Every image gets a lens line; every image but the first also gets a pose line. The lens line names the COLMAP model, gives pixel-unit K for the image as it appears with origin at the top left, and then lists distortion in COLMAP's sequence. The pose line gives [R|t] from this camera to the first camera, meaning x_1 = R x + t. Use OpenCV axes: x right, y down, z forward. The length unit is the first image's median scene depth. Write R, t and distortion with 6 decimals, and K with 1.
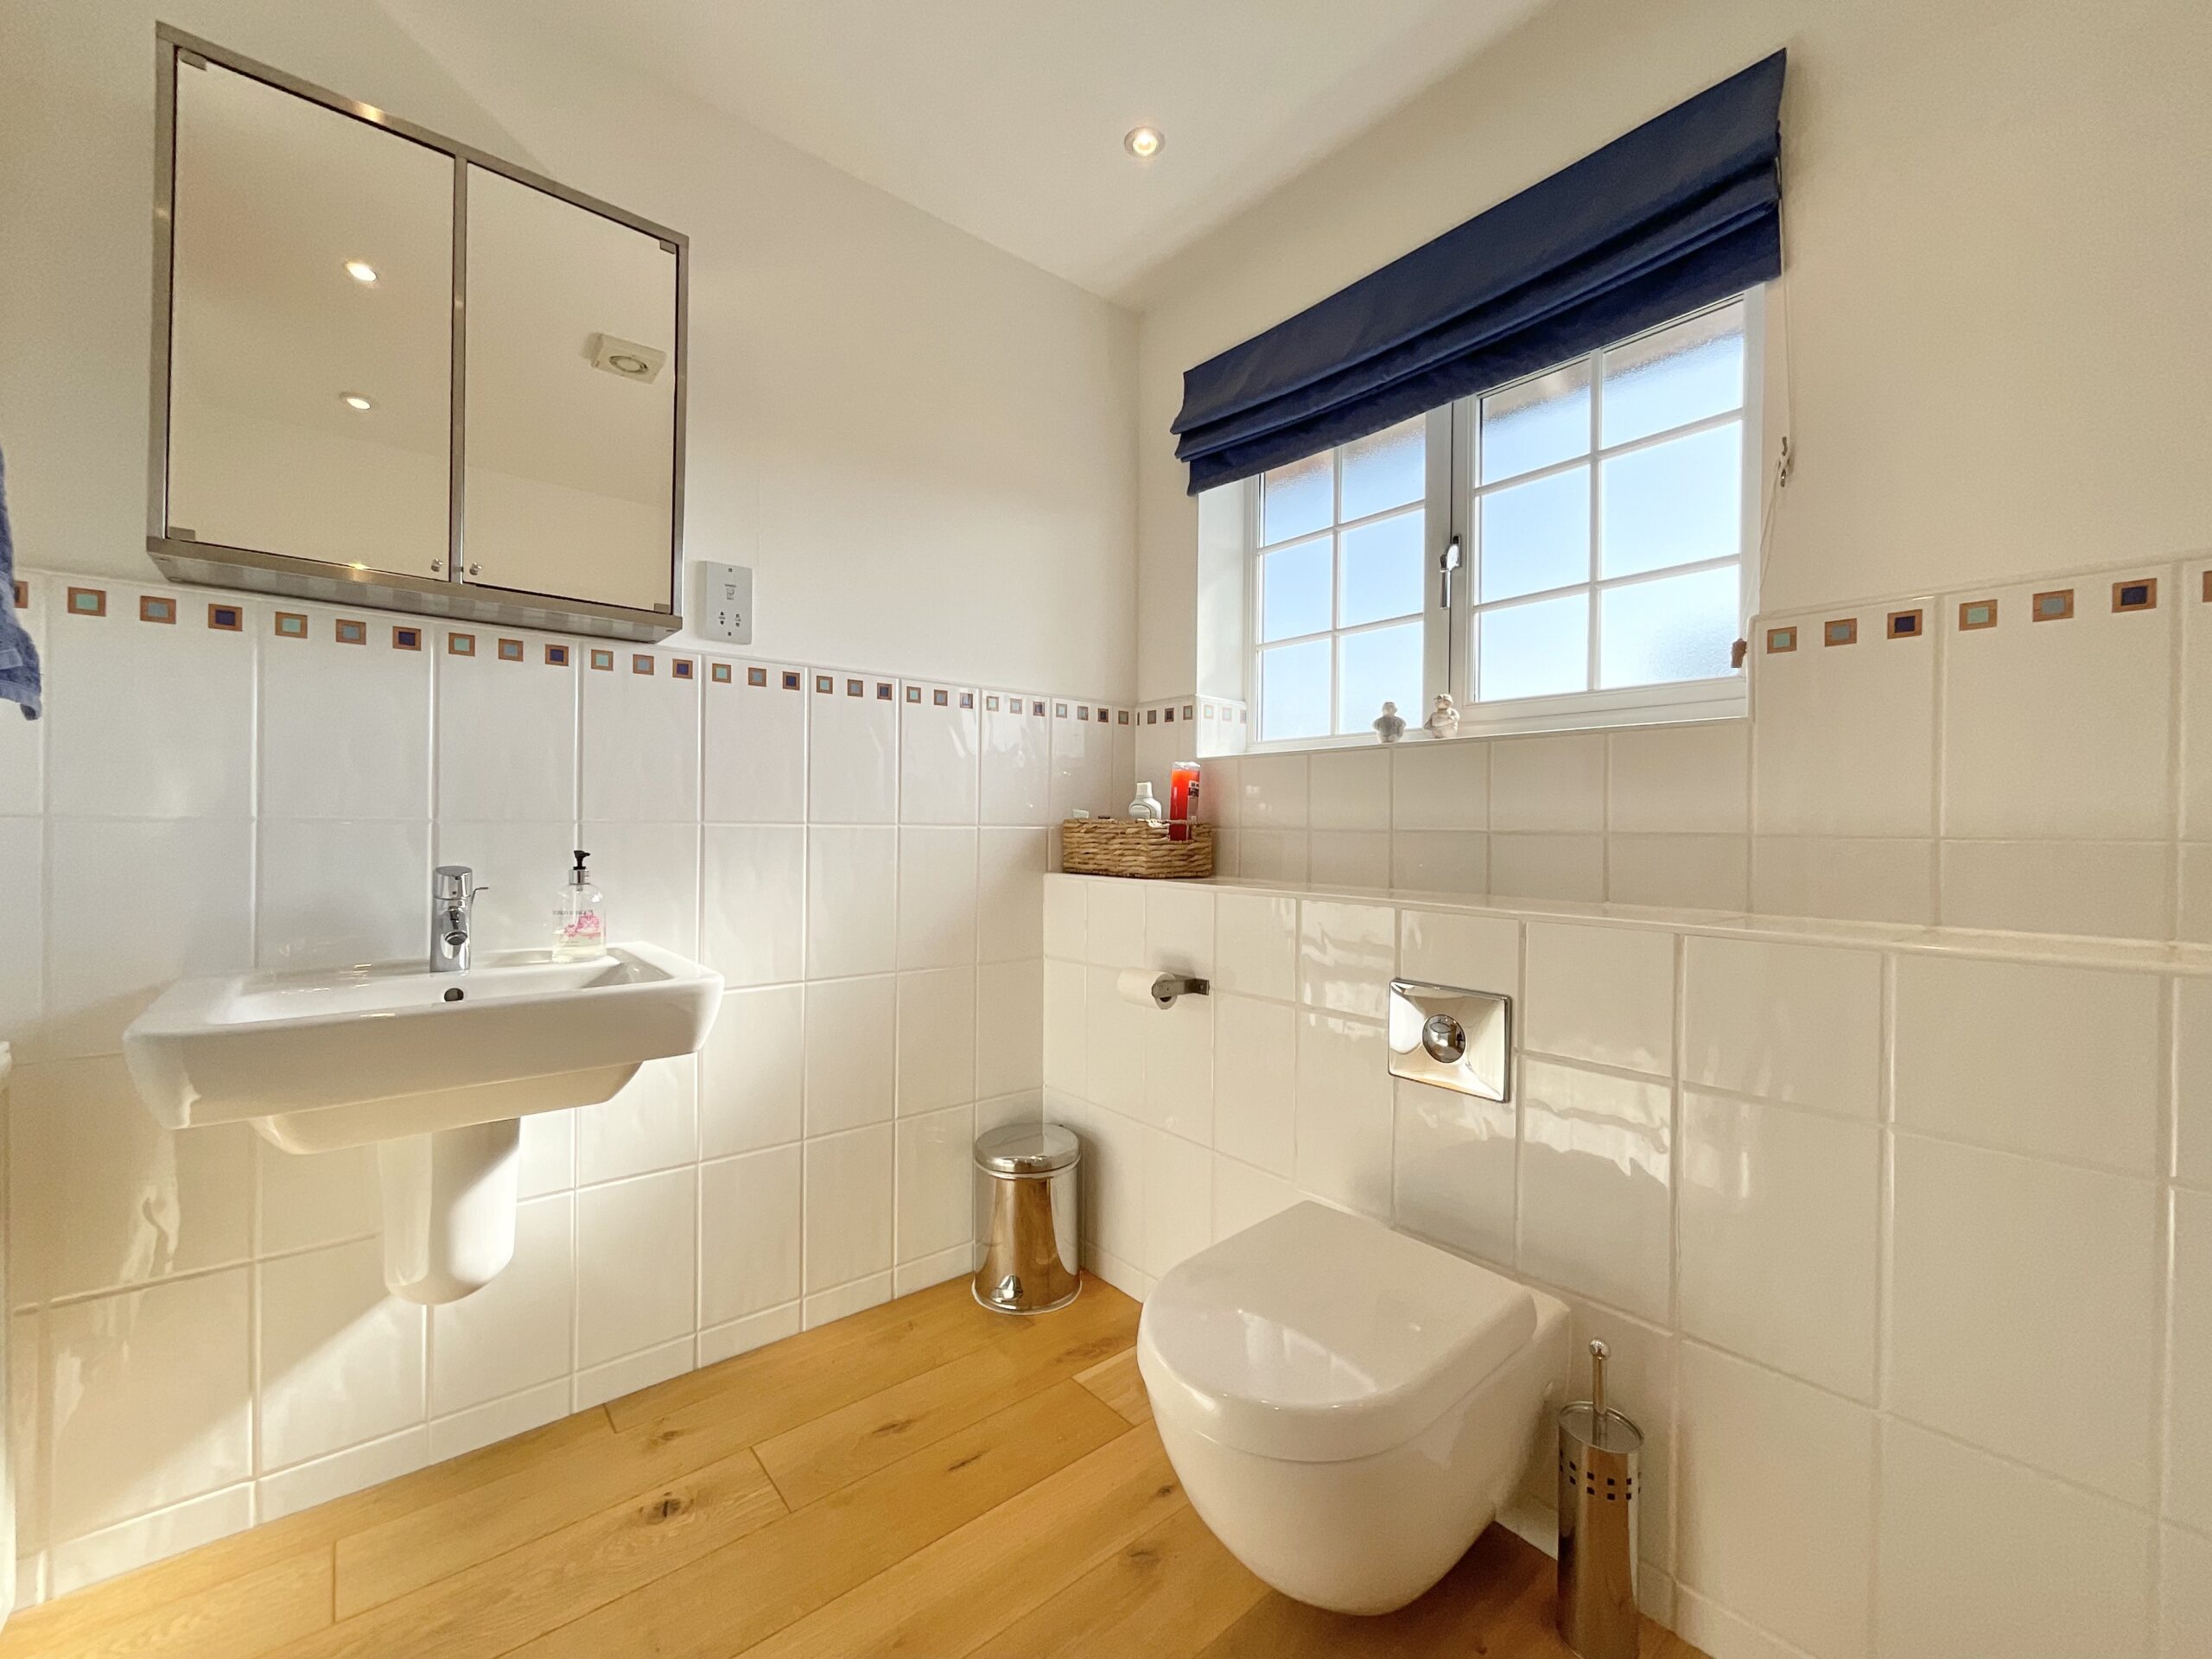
lens RADIAL K [[893.2, 0, 1107.8], [0, 893.2, 830.6], [0, 0, 1]] dist [-0.003739, -0.000229]
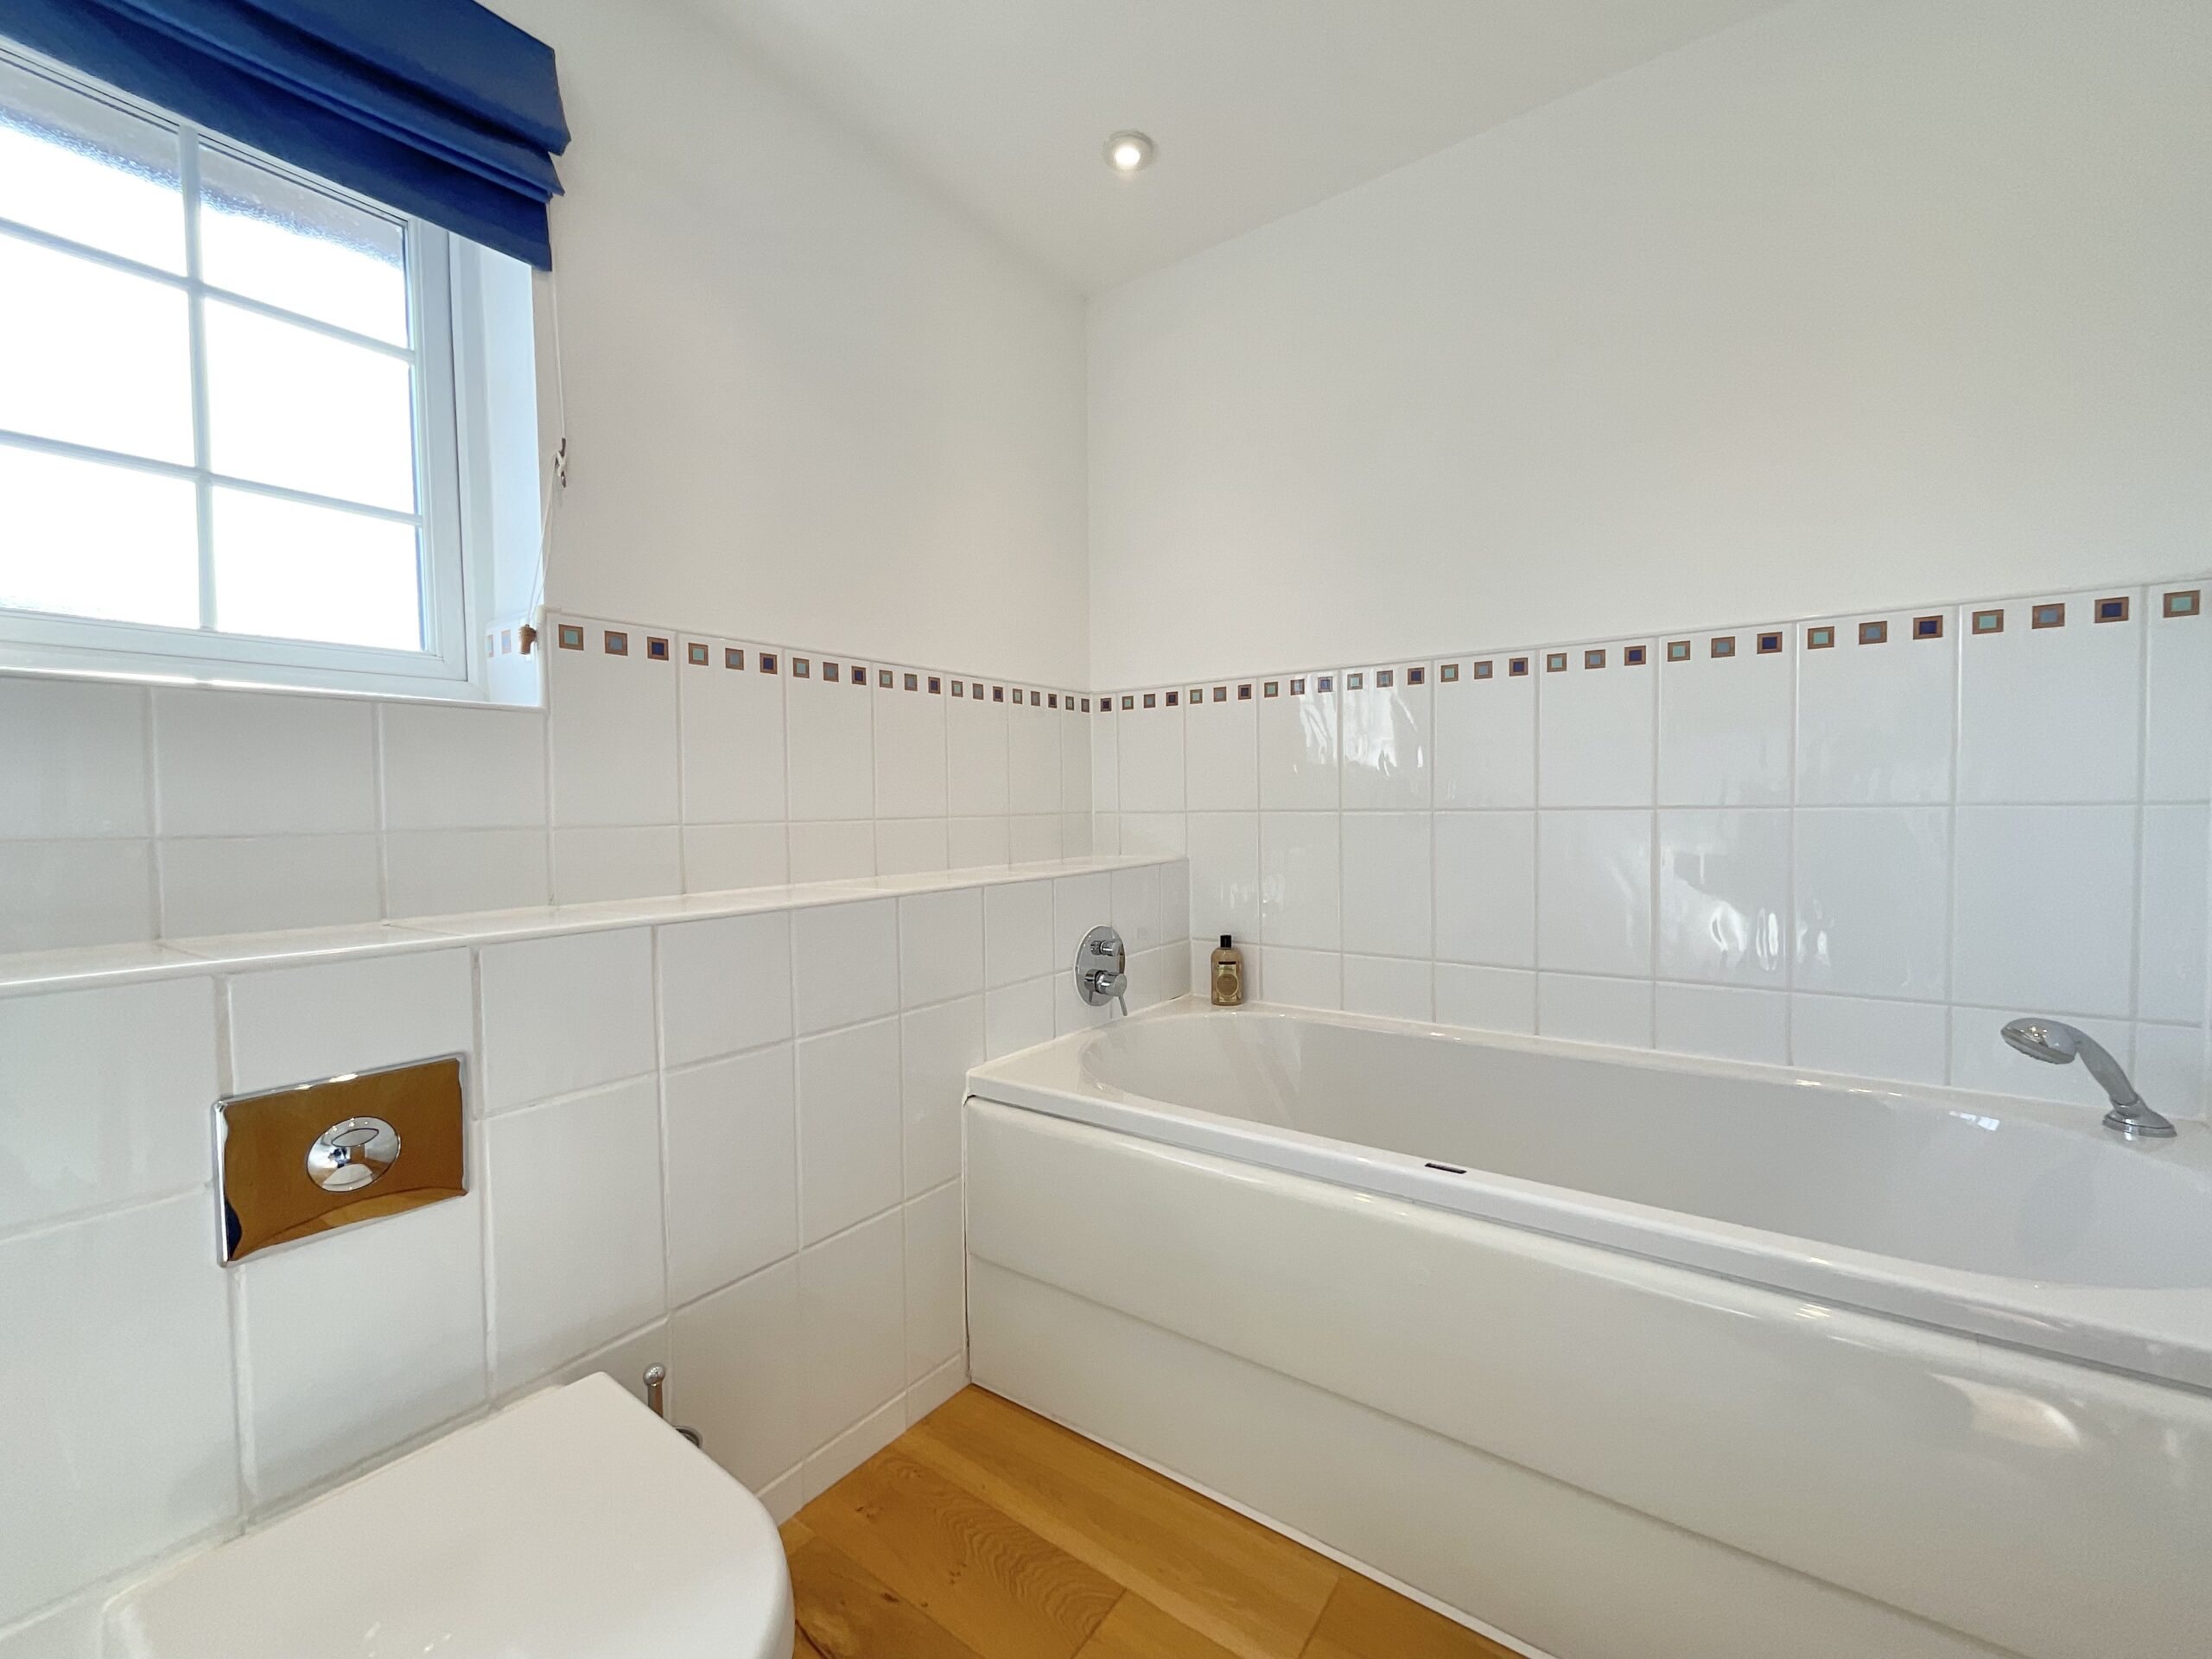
lens RADIAL K [[893.2, 0, 1107.8], [0, 893.2, 830.6], [0, 0, 1]] dist [-0.003739, -0.000229]
pose [[-0.246542, -0.032262, 0.968595, -0.396701], [0.015872, 0.999177, 0.037321, -0.018555], [-0.969002, 0.024575, -0.245827, 0.643665]]
